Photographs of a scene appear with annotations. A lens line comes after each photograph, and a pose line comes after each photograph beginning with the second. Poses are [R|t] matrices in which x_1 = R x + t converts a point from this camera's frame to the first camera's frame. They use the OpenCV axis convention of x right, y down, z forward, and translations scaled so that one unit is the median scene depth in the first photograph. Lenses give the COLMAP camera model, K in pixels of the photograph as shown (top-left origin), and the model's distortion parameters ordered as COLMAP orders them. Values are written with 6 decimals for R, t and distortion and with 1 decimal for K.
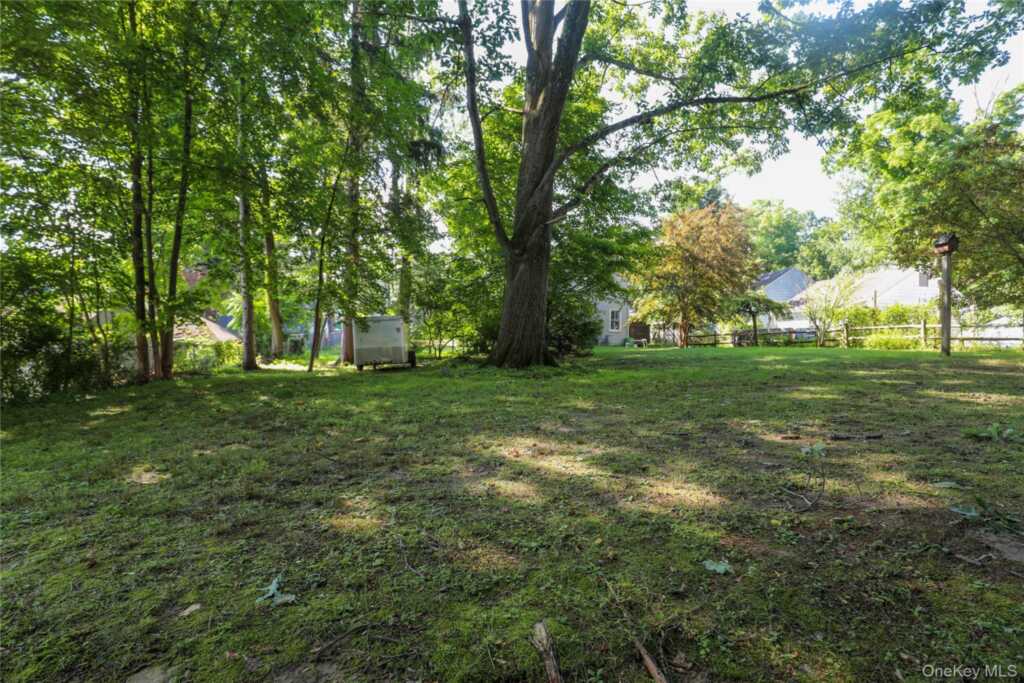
lens RADIAL K [[468.4, 0, 507.8], [0, 468.4, 345.5], [0, 0, 1]] dist [-0.034211, 0.006073]
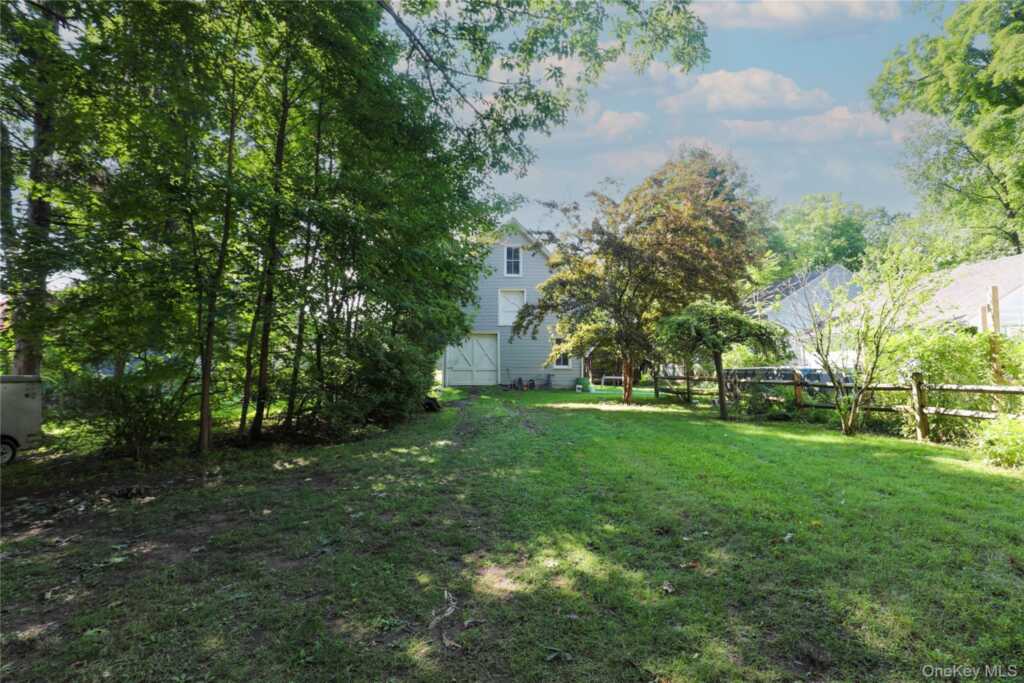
lens RADIAL K [[468.4, 0, 507.8], [0, 468.4, 345.5], [0, 0, 1]] dist [-0.034211, 0.006073]
pose [[0.992185, -0.021711, -0.122874, 0.240461], [0.015337, 0.998499, -0.052581, -0.030777], [0.123832, 0.050285, 0.991028, 0.312435]]
